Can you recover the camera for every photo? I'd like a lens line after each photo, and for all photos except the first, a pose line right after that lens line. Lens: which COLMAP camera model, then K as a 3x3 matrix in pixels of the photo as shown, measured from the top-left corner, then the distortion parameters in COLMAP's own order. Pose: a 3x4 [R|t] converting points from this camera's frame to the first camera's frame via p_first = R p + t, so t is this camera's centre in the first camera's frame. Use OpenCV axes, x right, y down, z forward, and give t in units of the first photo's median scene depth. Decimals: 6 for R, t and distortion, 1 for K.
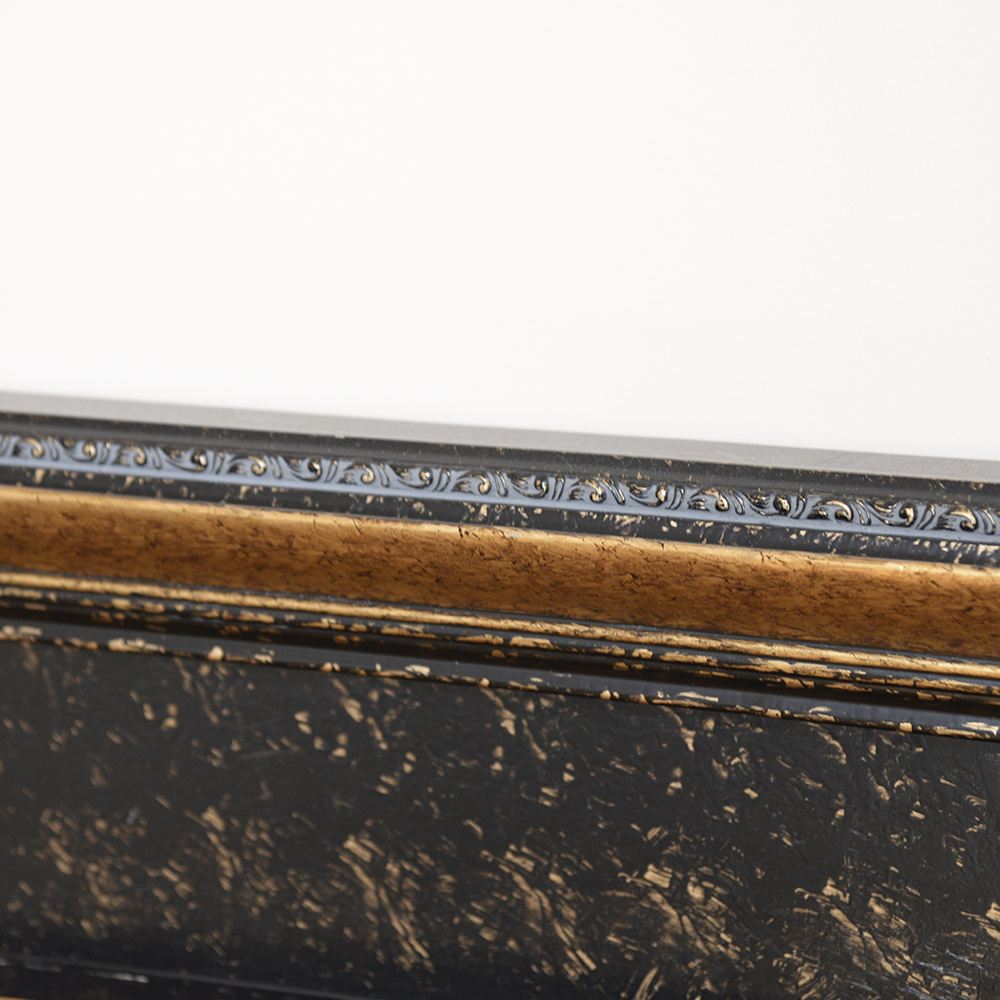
lens RADIAL K [[3749.5, 0, 500.0], [0, 3749.5, 500.0], [0, 0, 1]] dist [0.679256, -1.779530]
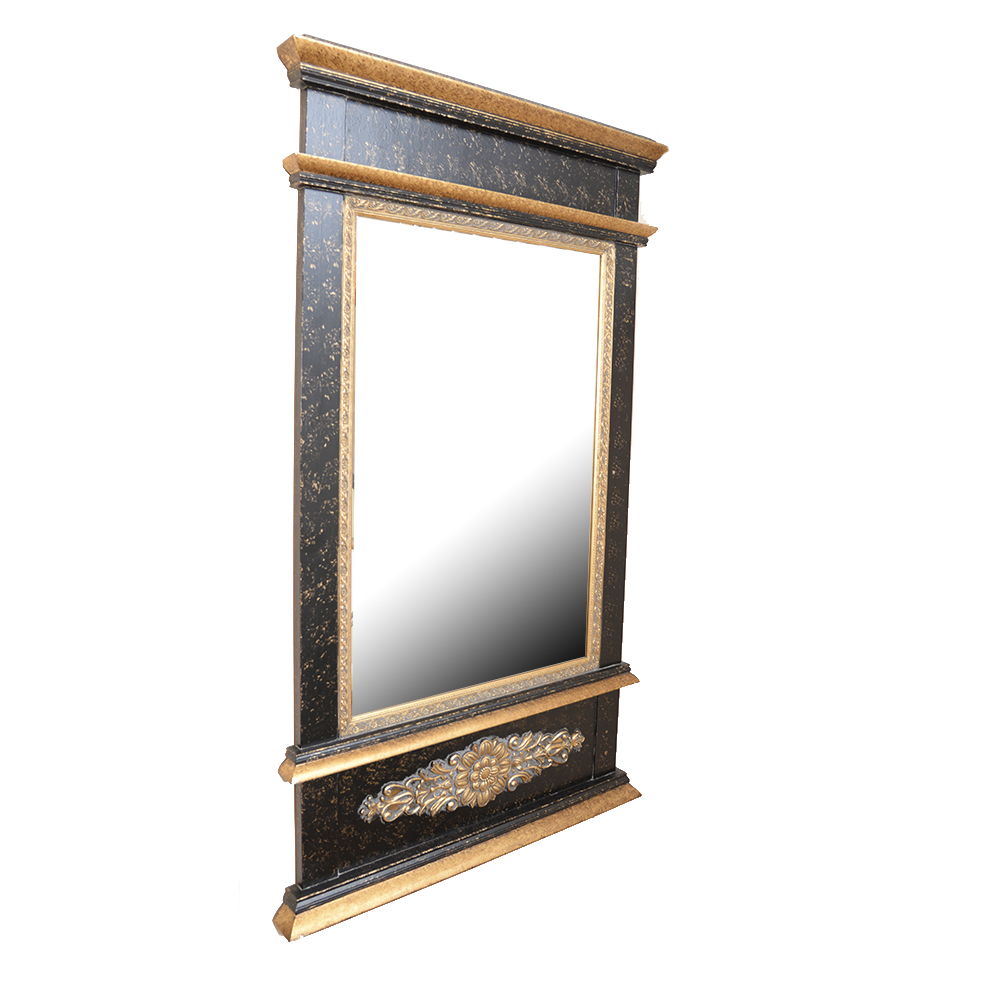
lens RADIAL K [[816.0, 0, 498.9], [0, 816.0, 451.4], [0, 0, 1]] dist [-0.085683, 0.007569]
pose [[0.448188, -0.048855, 0.892604, -1.104028], [0.147215, 0.988906, -0.019792, 0.538913], [-0.881734, 0.140275, 0.450408, 0.463603]]
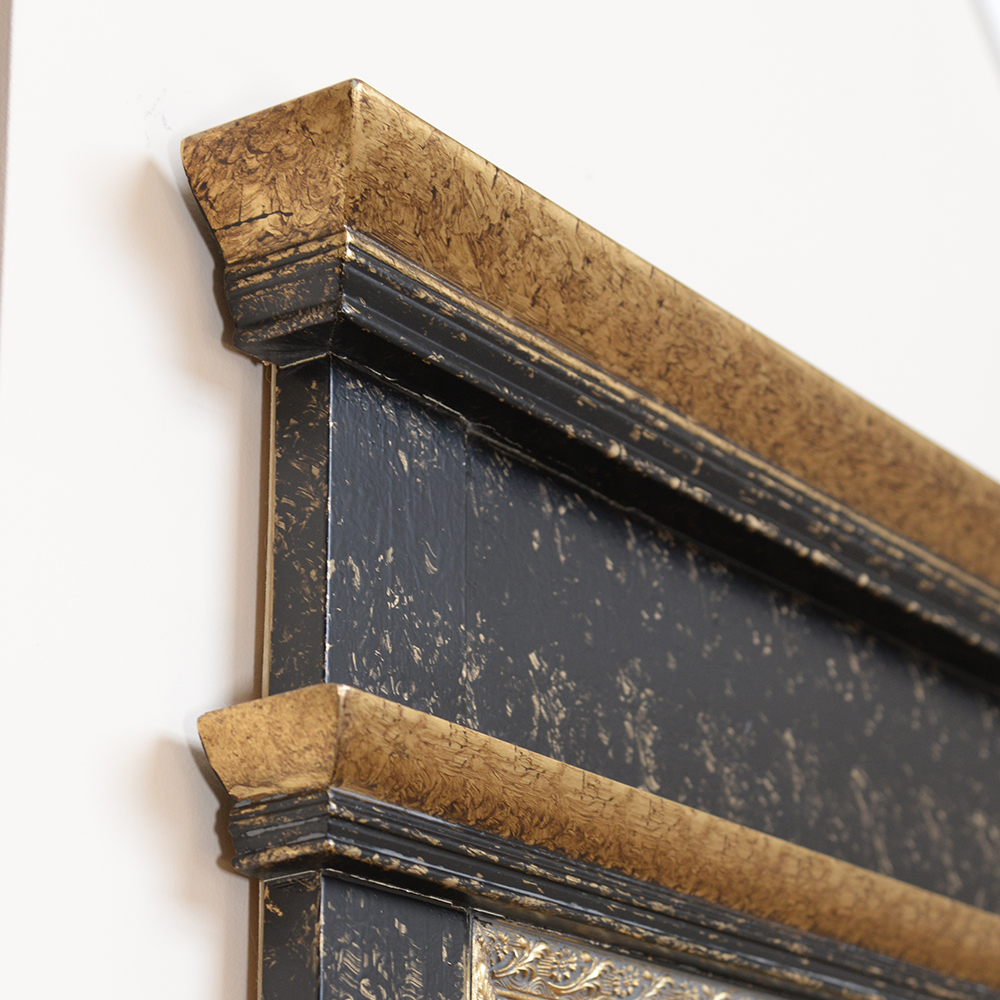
lens RADIAL K [[2791.9, 0, 499.8], [0, 2791.9, 661.7], [0, 0, 1]] dist [0.201660, 0.555188]
pose [[0.184005, 0.293677, 0.938028, -0.889592], [0.198793, 0.923482, -0.328119, 0.321681], [-0.962613, 0.246849, 0.111545, 0.976751]]
